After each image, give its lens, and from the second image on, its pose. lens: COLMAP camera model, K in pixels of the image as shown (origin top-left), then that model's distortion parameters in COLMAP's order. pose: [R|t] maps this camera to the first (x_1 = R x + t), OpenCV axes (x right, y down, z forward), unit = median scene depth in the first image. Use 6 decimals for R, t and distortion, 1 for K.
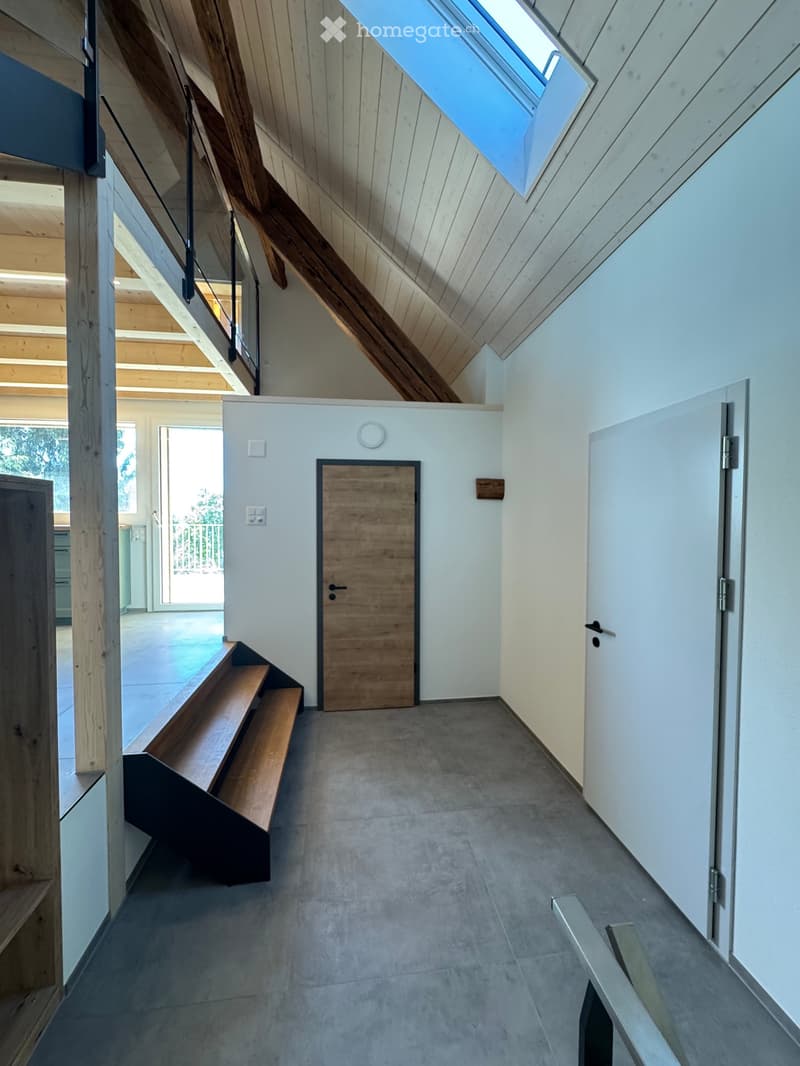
lens RADIAL K [[428.8, 0, 400.0], [0, 428.8, 533.0], [0, 0, 1]] dist [-0.003737, -0.000320]
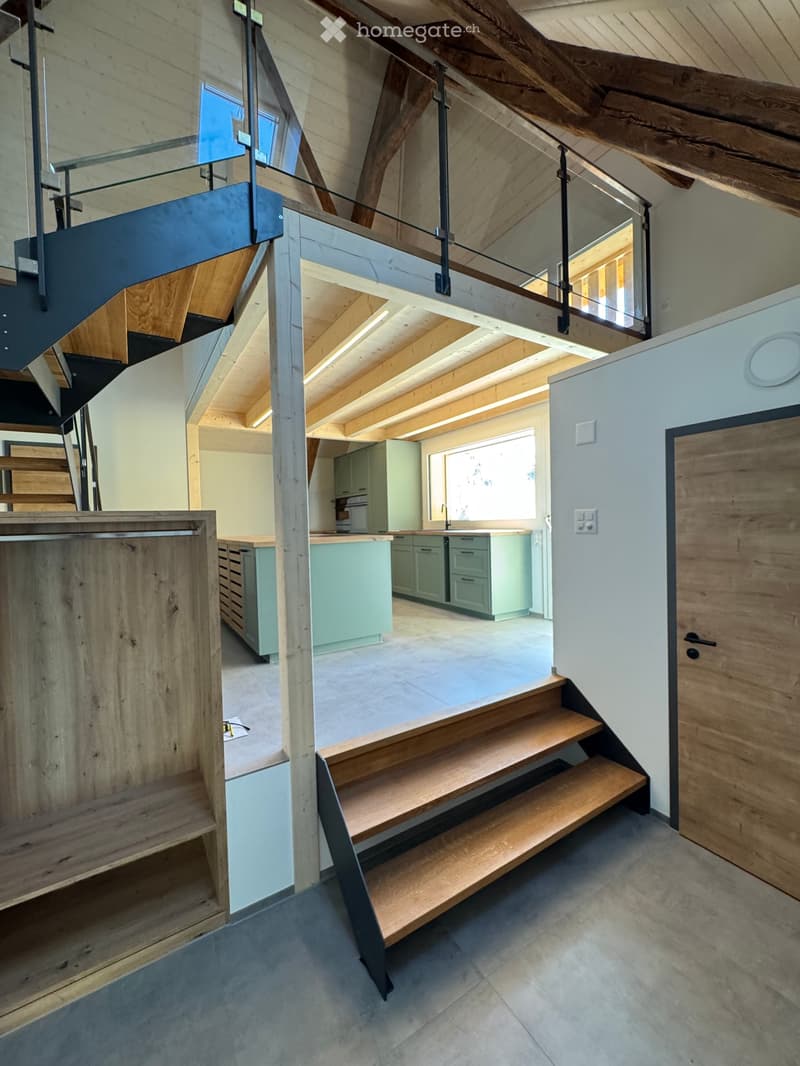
lens RADIAL K [[428.8, 0, 400.0], [0, 428.8, 533.0], [0, 0, 1]] dist [-0.003737, -0.000320]
pose [[0.414906, 0.007826, -0.909831, 0.217418], [0.000374, 0.999961, 0.008772, -0.025893], [0.909864, -0.003980, 0.414887, 0.378085]]
